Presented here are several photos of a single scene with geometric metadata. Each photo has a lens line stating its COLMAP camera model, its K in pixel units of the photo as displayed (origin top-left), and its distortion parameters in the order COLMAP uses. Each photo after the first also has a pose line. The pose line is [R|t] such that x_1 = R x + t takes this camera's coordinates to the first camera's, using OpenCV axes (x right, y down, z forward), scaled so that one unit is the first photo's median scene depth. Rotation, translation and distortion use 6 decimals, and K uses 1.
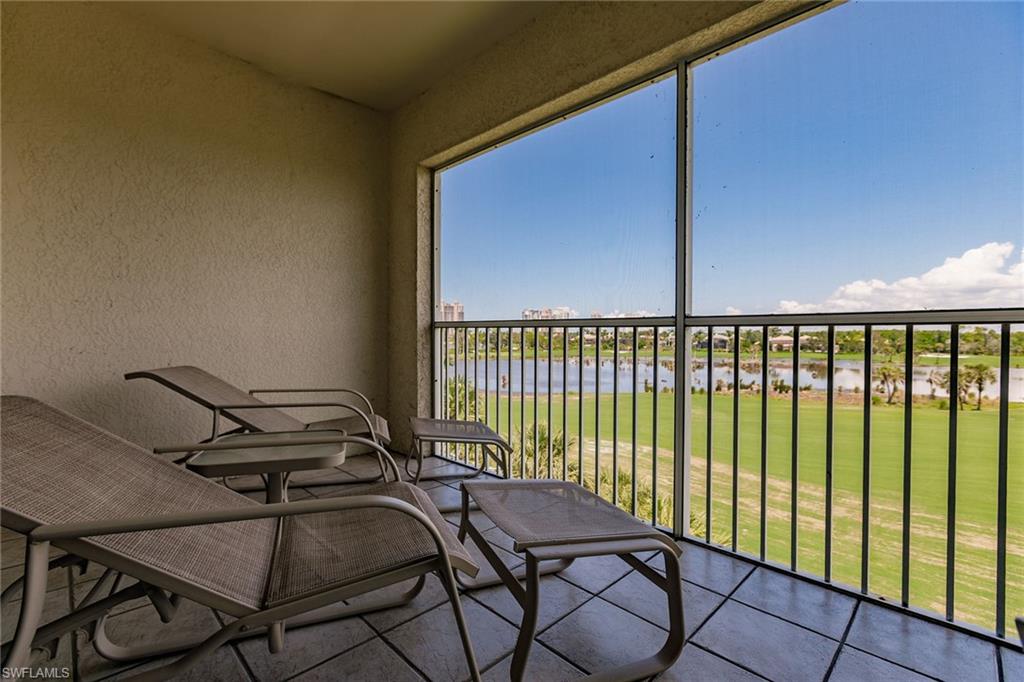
lens RADIAL K [[462.9, 0, 505.5], [0, 462.9, 343.5], [0, 0, 1]] dist [0.006630, -0.001441]
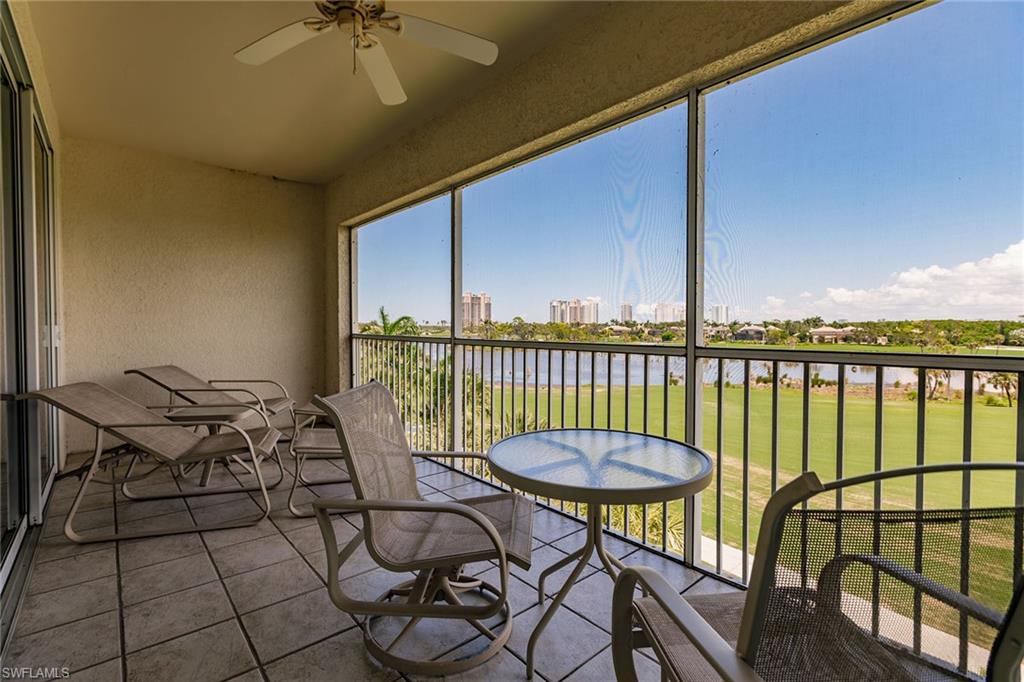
lens RADIAL K [[462.9, 0, 496.2], [0, 462.9, 338.8], [0, 0, 1]] dist [0.006630, -0.001441]
pose [[0.997059, 0.000137, -0.076634, 0.402211], [0.000464, 0.999969, 0.007822, -0.042245], [0.076633, -0.007834, 0.997029, -0.396978]]
